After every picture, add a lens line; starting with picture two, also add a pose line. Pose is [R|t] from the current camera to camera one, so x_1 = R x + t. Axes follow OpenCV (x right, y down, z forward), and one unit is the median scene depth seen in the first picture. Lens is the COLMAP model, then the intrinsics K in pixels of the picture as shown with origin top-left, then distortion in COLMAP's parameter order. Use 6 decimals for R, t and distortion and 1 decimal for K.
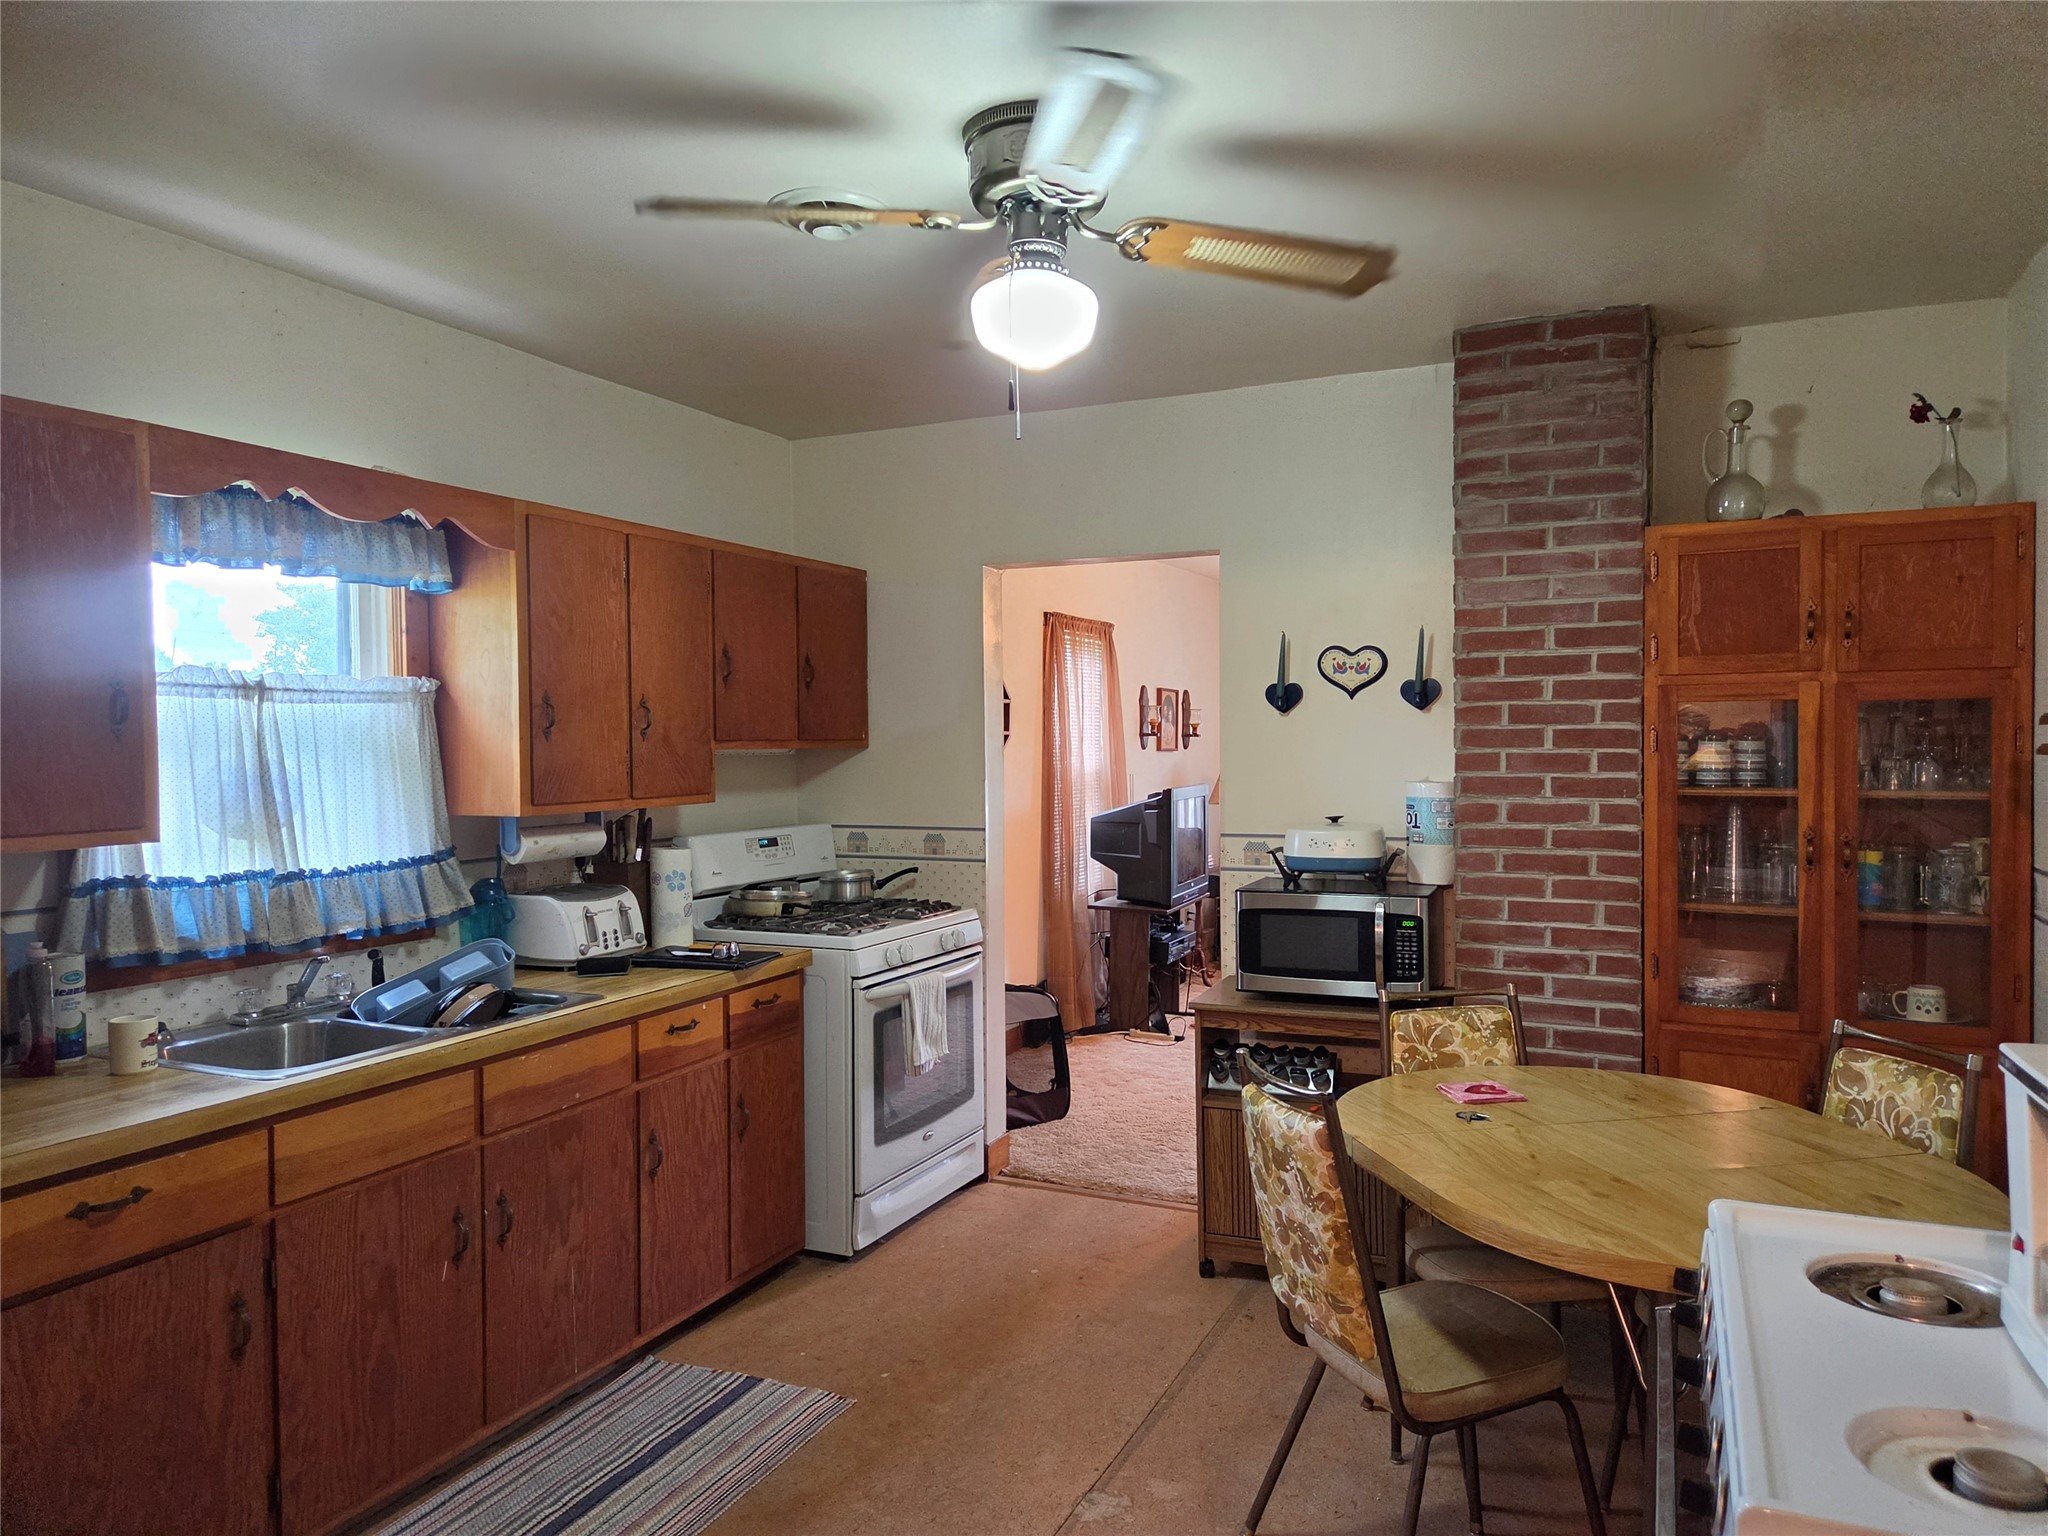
lens RADIAL K [[1379.7, 0, 1030.5], [0, 1379.7, 774.1], [0, 0, 1]] dist [0.023491, -0.011385]
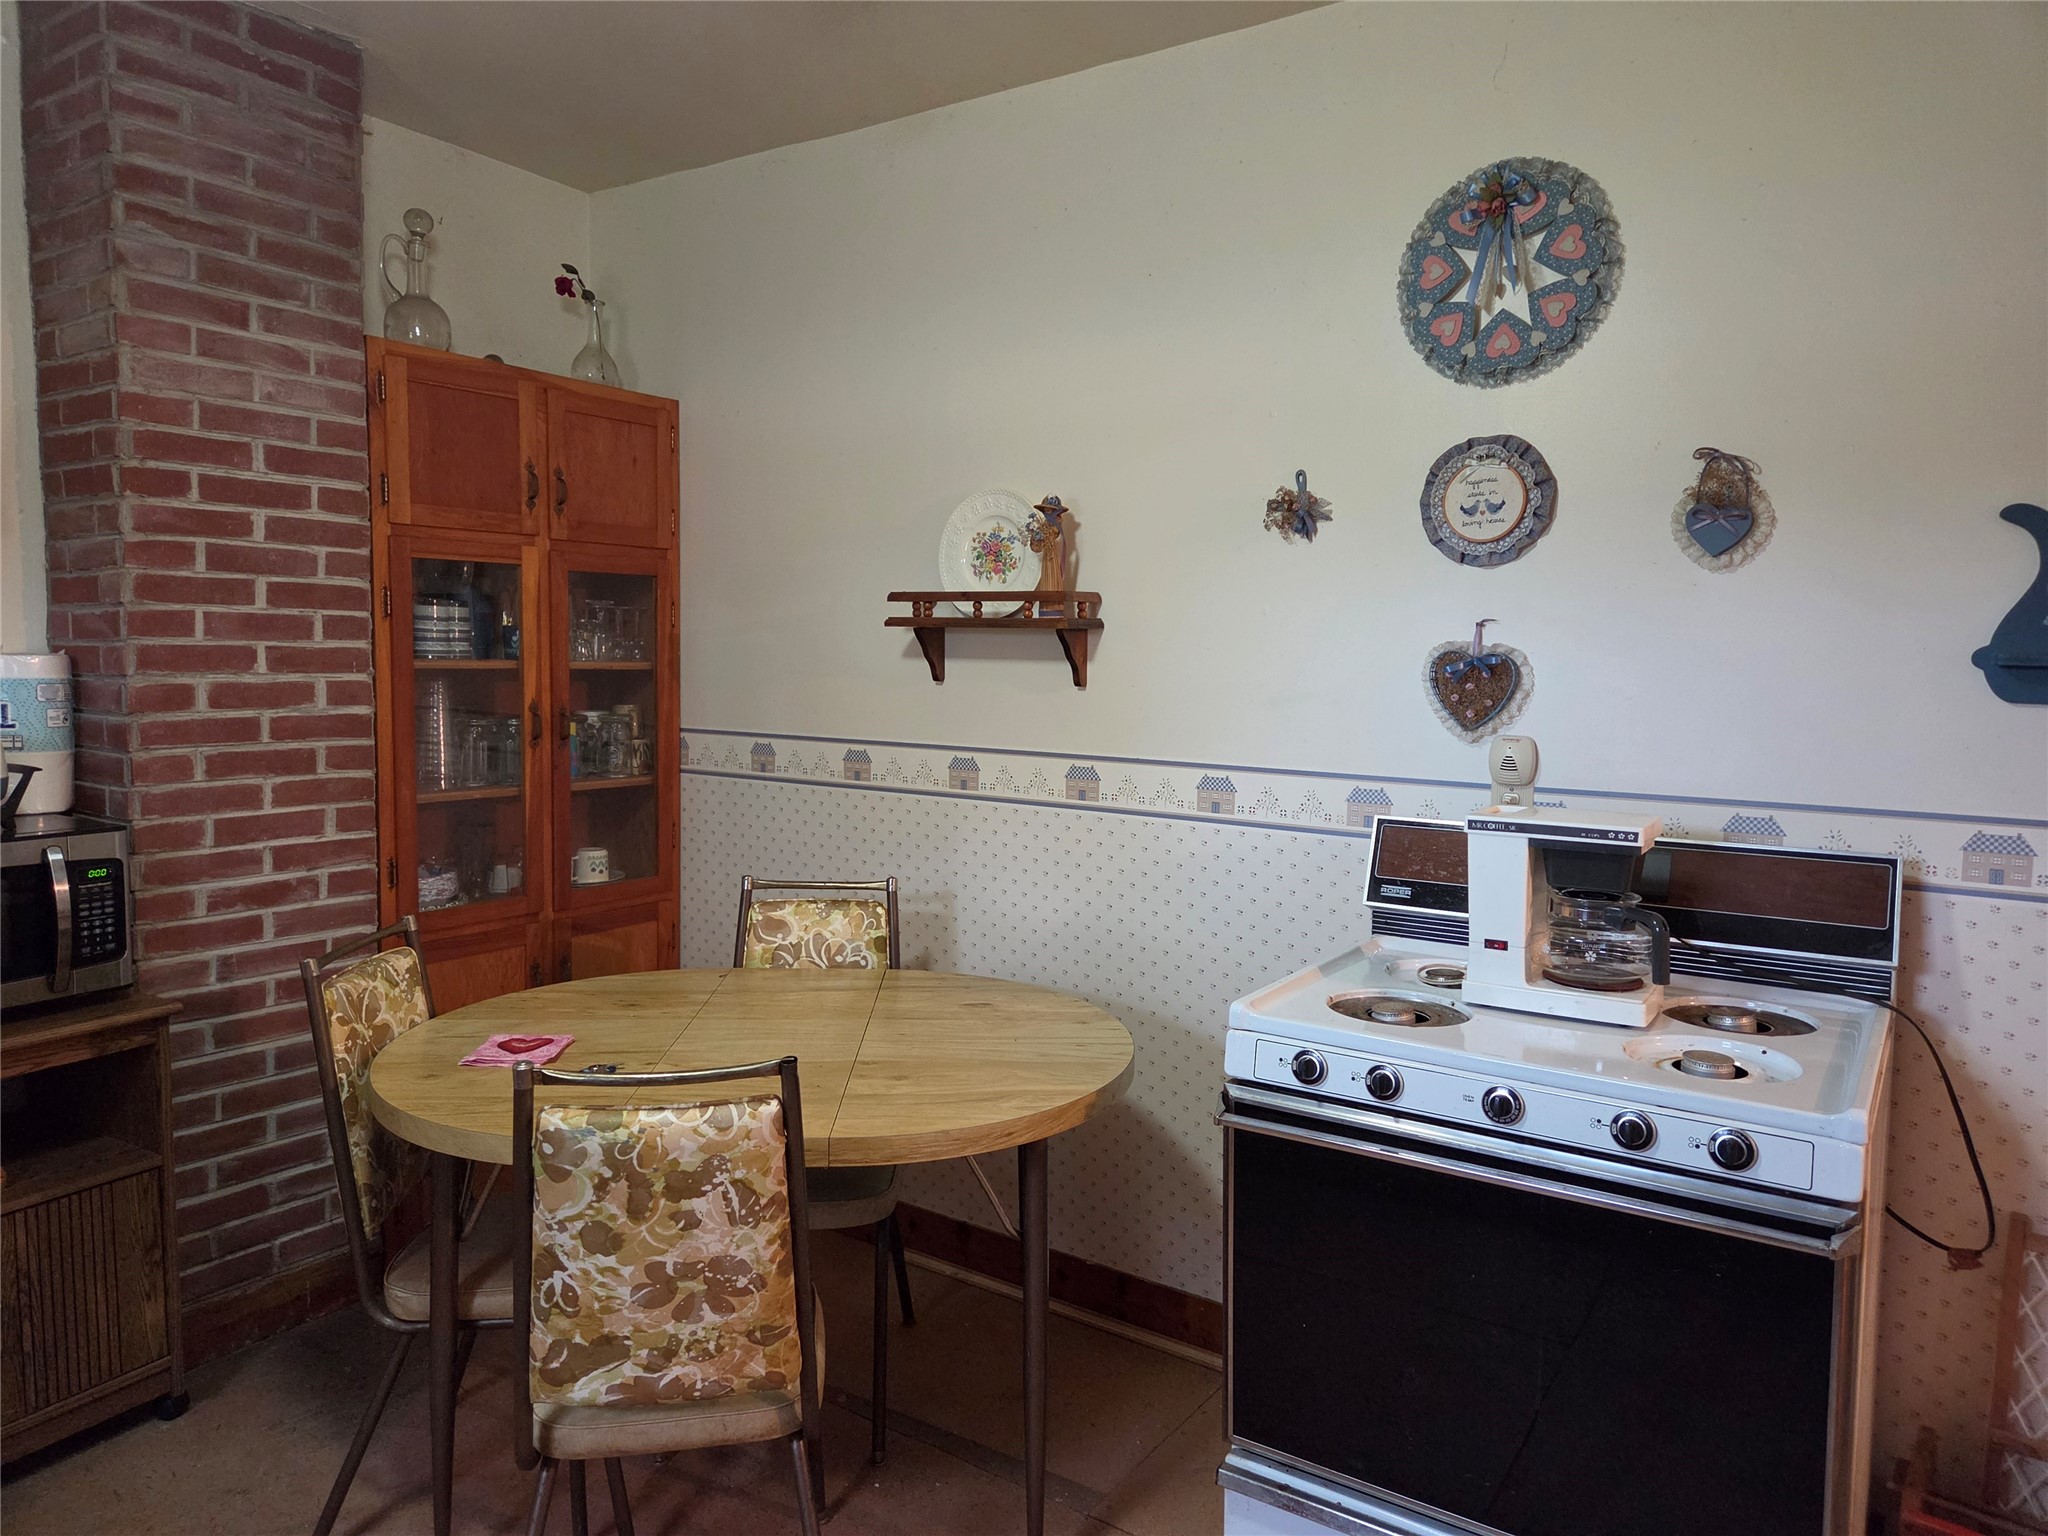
lens RADIAL K [[1379.7, 0, 1030.2], [0, 1379.7, 761.8], [0, 0, 1]] dist [0.023491, -0.011385]
pose [[0.137373, -0.073258, 0.987807, -0.311722], [0.006700, 0.997307, 0.073031, 0.012540], [-0.990497, -0.003414, 0.137494, 0.494430]]
